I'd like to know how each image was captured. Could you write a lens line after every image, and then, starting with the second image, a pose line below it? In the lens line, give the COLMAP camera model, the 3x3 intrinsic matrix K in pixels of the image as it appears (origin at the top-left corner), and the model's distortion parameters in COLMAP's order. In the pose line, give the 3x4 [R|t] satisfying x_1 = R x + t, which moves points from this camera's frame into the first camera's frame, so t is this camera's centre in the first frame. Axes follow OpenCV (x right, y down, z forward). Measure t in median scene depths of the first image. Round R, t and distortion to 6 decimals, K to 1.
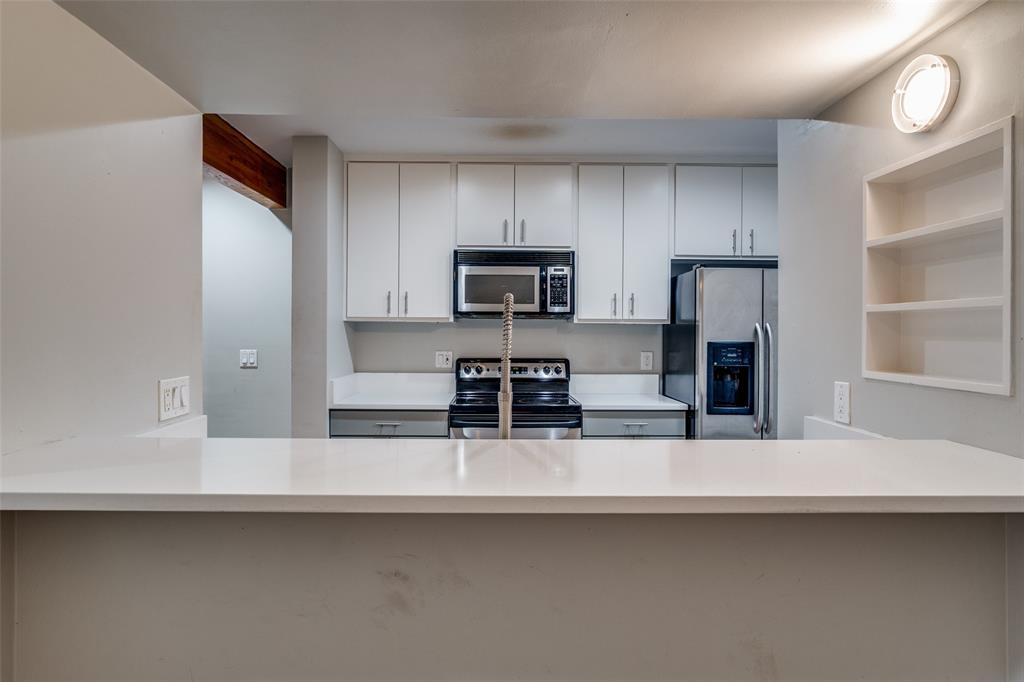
lens RADIAL K [[599.8, 0, 504.5], [0, 599.8, 323.0], [0, 0, 1]] dist [-0.004718, -0.001331]
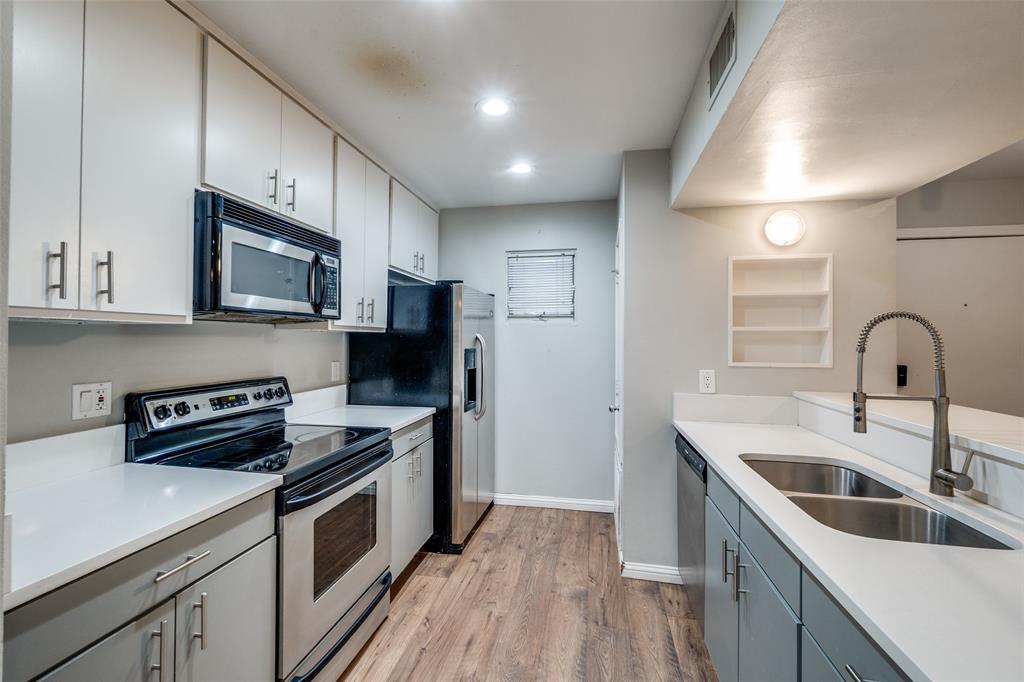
lens RADIAL K [[437.1, 0, 510.0], [0, 437.1, 339.3], [0, 0, 1]] dist [-0.005999, 0.001430]
pose [[0.210343, -0.005586, 0.977612, -0.406726], [-0.016329, 0.999824, 0.009226, 0.003244], [-0.977491, -0.017904, 0.210215, 0.652550]]
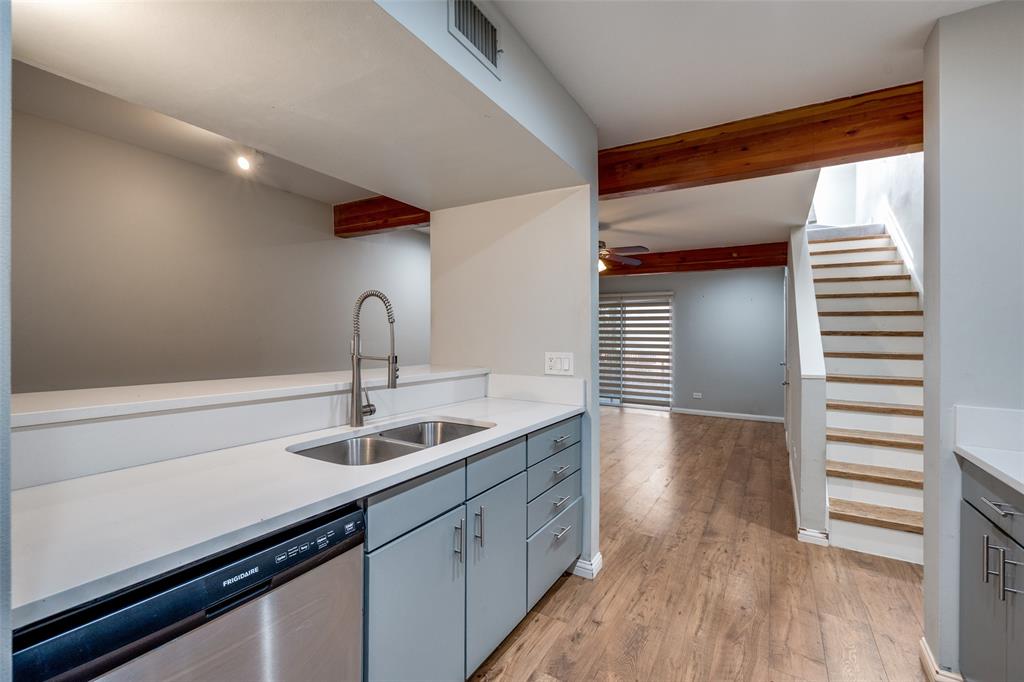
lens RADIAL K [[442.9, 0, 510.5], [0, 442.9, 341.7], [0, 0, 1]] dist [0.002648, 0.001861]
pose [[-0.526324, -0.004474, -0.850272, 0.313808], [-0.007562, 0.999971, -0.000580, 0.030931], [0.850250, 0.006124, -0.526343, 0.778244]]
